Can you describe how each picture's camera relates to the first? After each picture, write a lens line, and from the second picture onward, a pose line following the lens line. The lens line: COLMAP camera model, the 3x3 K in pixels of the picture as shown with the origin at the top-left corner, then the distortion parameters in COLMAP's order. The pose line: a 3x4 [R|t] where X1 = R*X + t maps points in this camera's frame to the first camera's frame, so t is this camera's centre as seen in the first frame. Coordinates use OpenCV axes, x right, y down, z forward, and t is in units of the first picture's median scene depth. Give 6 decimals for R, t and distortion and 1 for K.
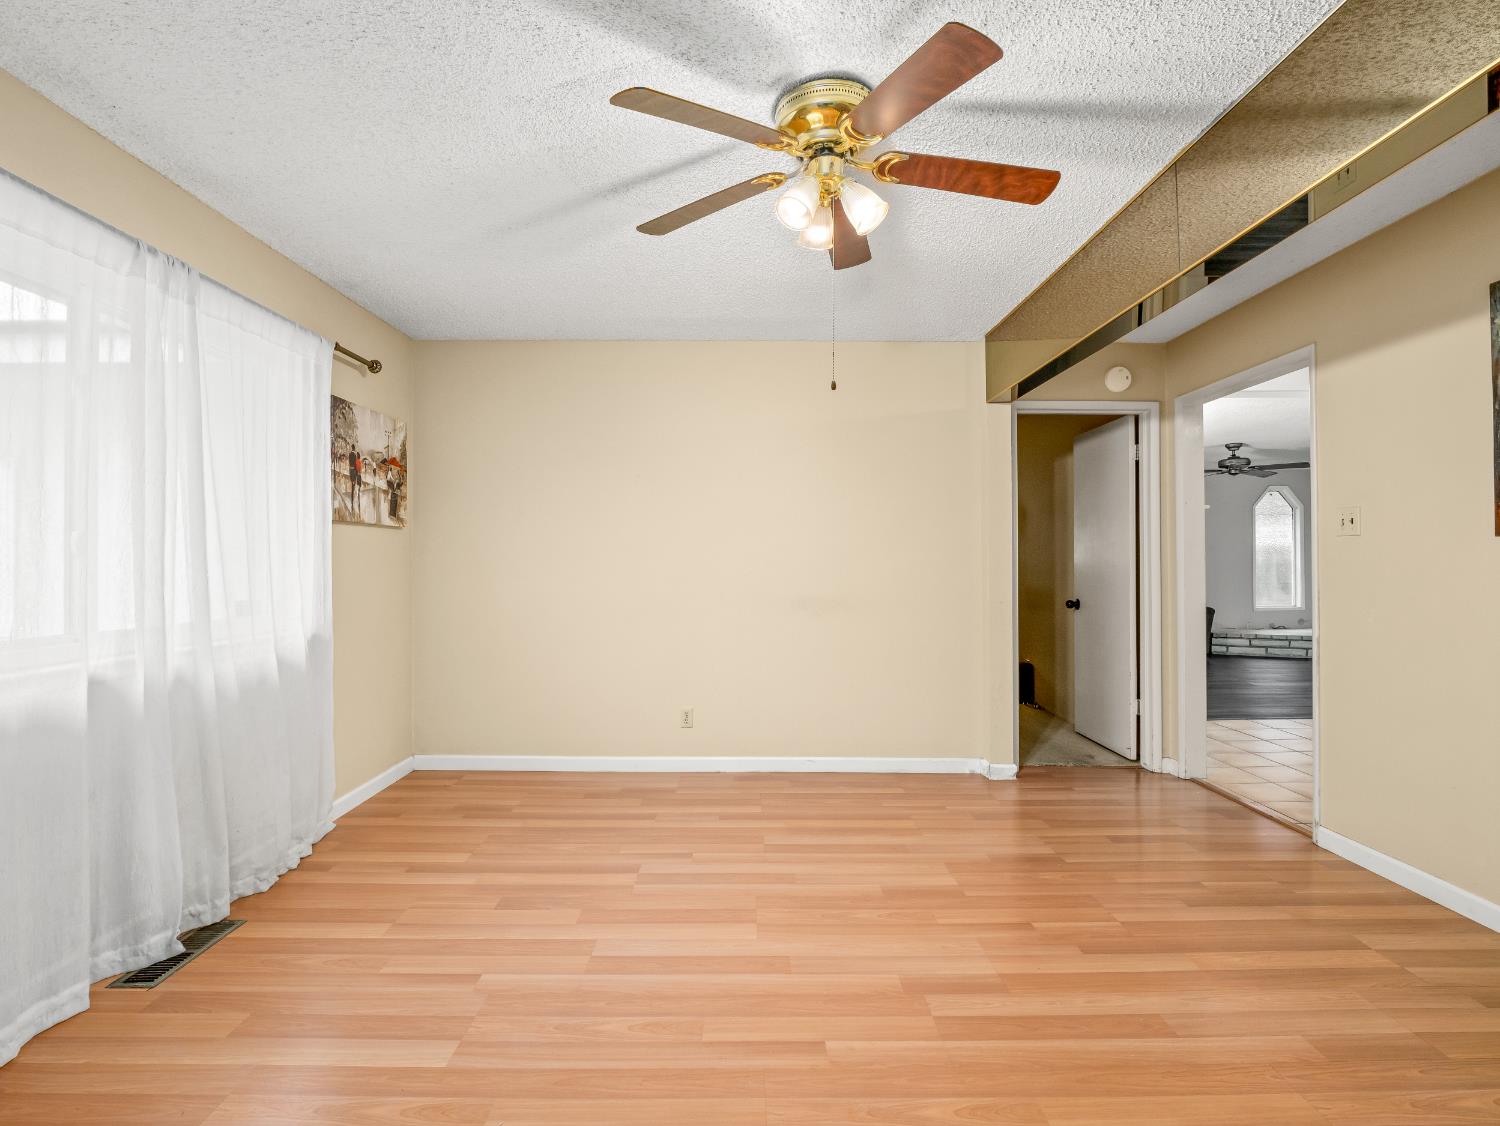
lens RADIAL K [[730.1, 0, 741.5], [0, 730.1, 555.3], [0, 0, 1]] dist [-0.020350, -0.000522]
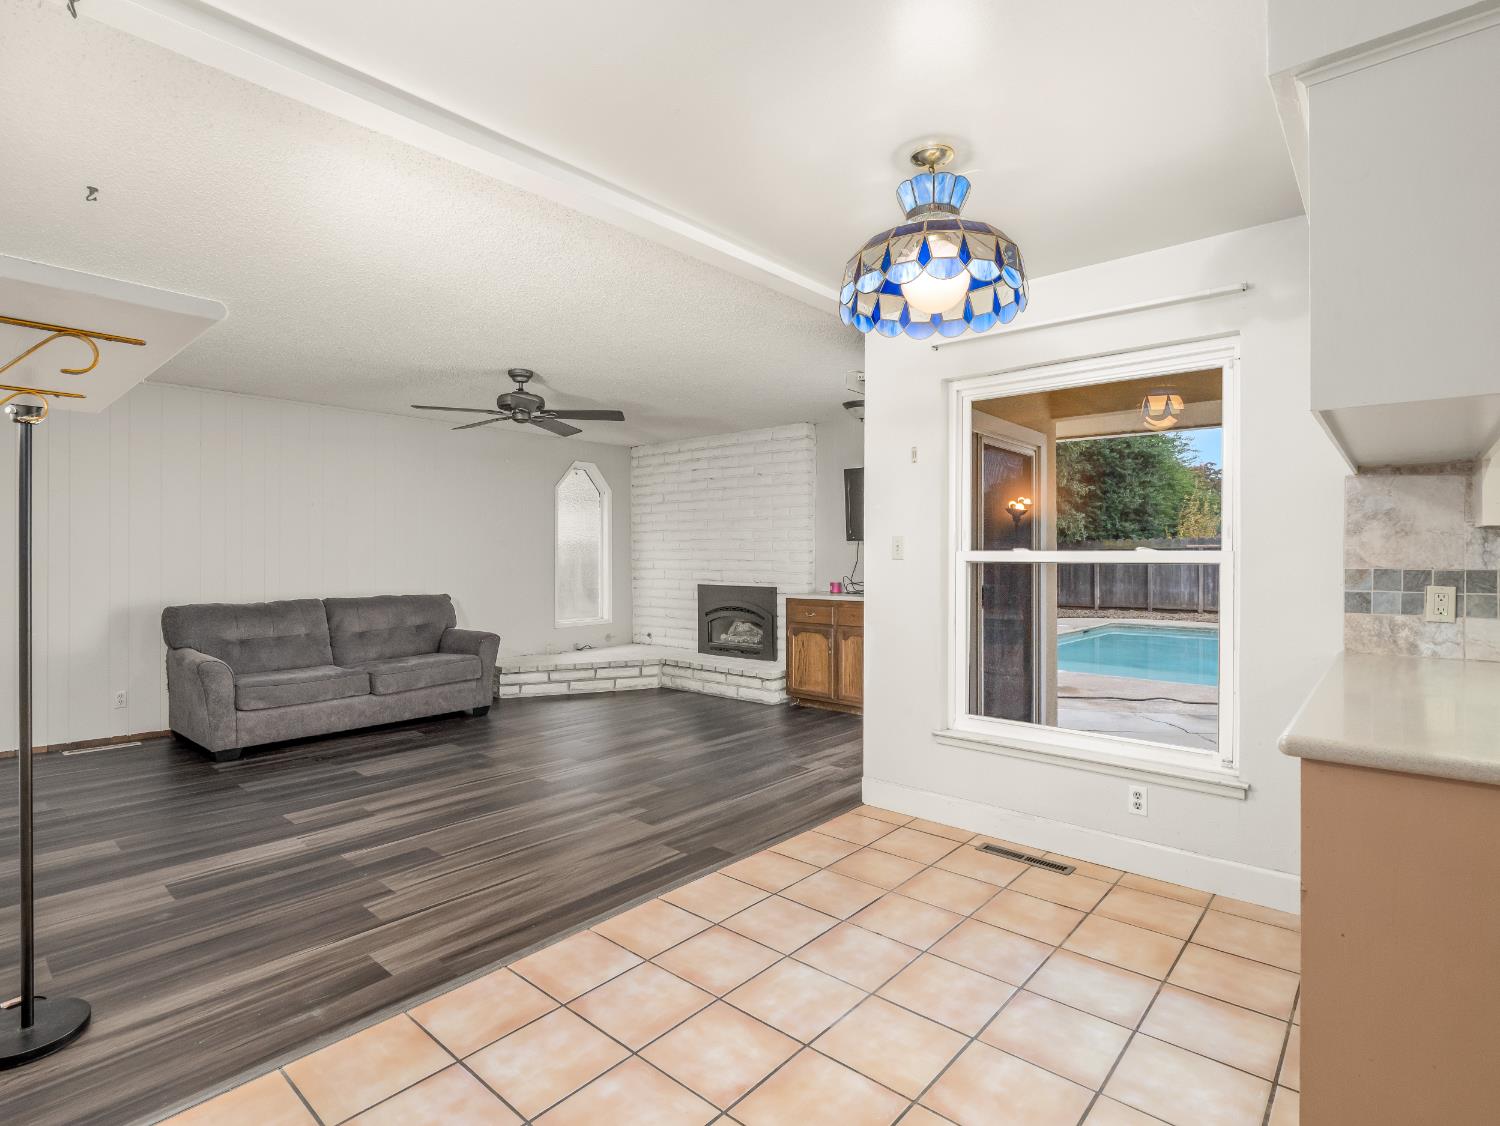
lens RADIAL K [[768.2, 0, 755.2], [0, 768.2, 553.2], [0, 0, 1]] dist [-0.006383, 0.000314]
pose [[0.659014, 0.004692, 0.752116, 0.724957], [-0.008146, 0.999966, 0.000900, -0.006997], [-0.752086, -0.006720, 0.659030, 0.944229]]
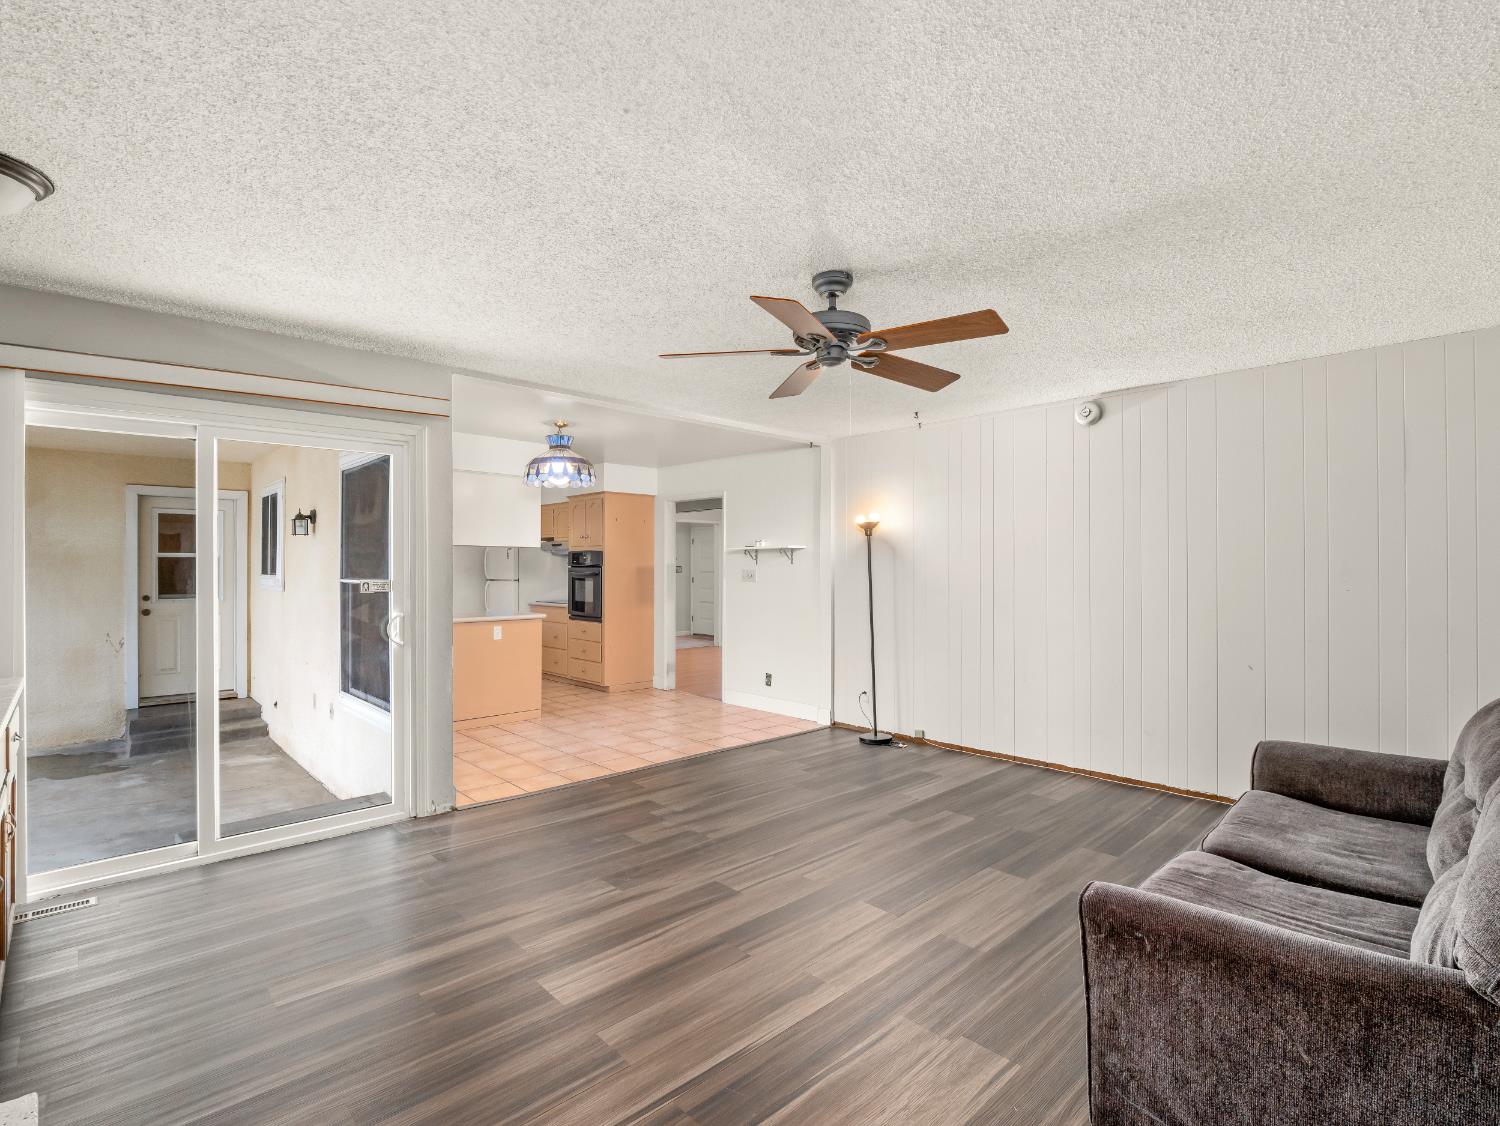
lens RADIAL K [[730.1, 0, 748.0], [0, 730.1, 559.4], [0, 0, 1]] dist [-0.020350, -0.000522]
pose [[-0.730161, 0.000351, -0.683275, 2.092313], [0.005665, 0.999969, -0.005541, -0.033741], [0.683251, -0.007917, -0.730140, 2.692261]]
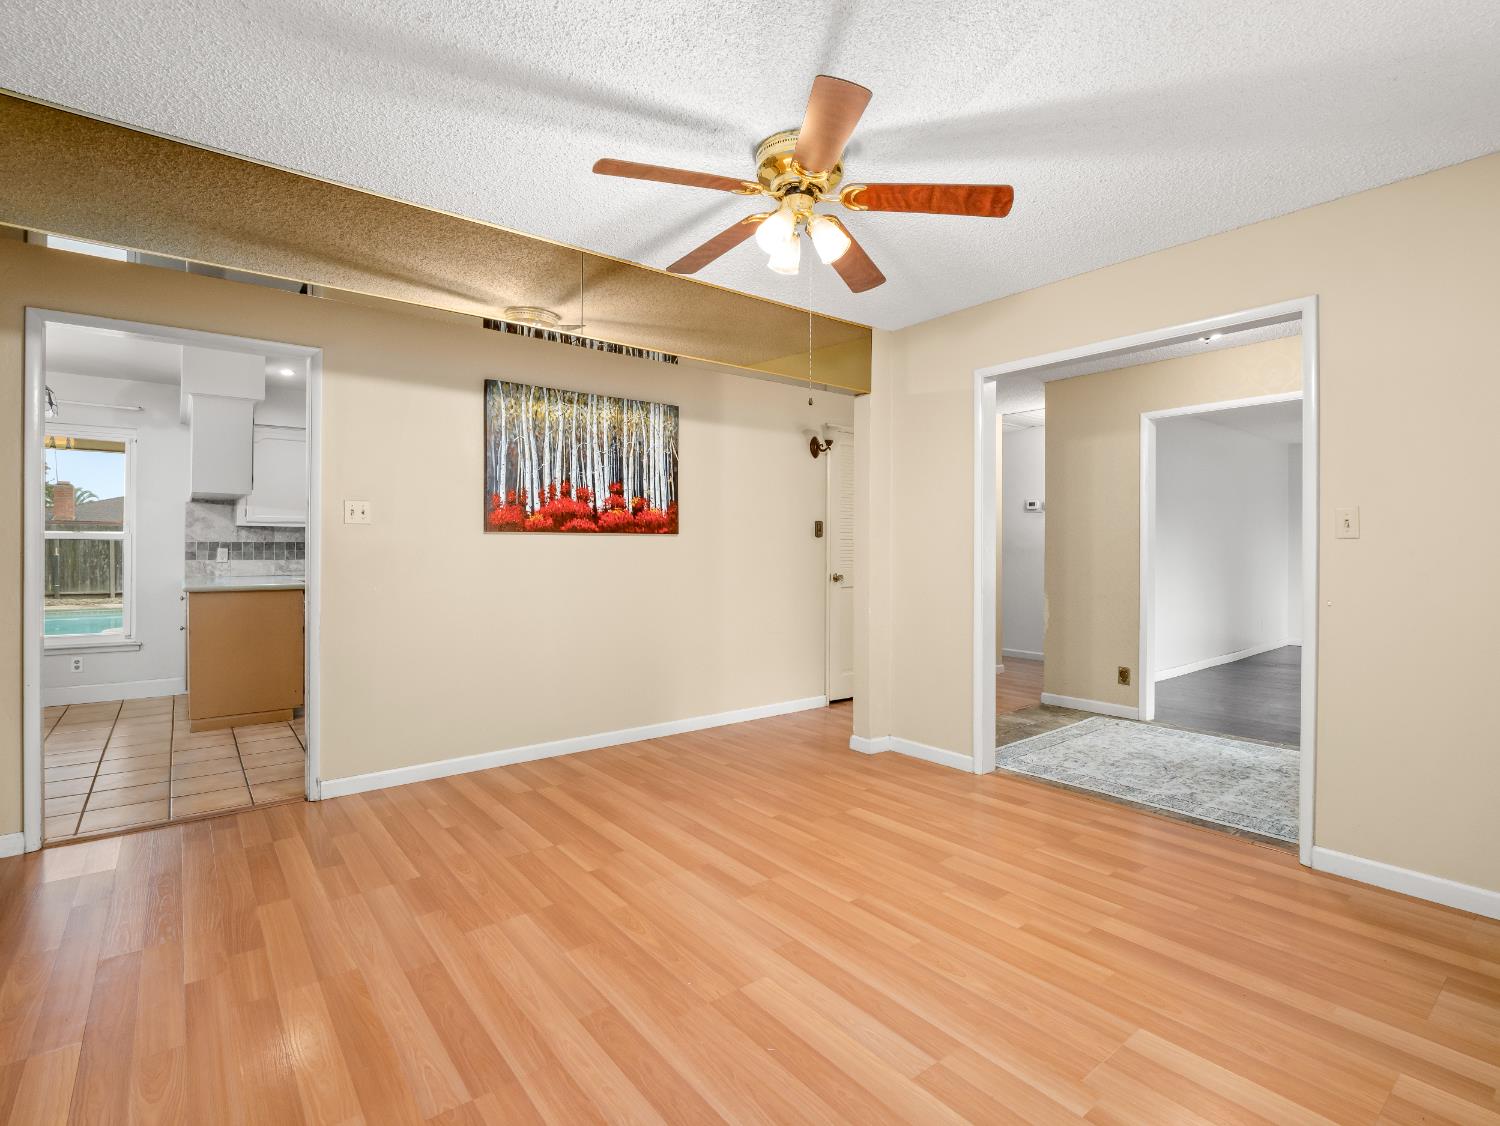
lens RADIAL K [[730.1, 0, 755.0], [0, 730.1, 553.5], [0, 0, 1]] dist [-0.020350, -0.000522]
pose [[-0.627162, -0.010313, 0.778820, -0.422203], [-0.013496, 0.999906, 0.002373, 0.009844], [-0.778772, -0.009023, -0.627243, 1.021963]]
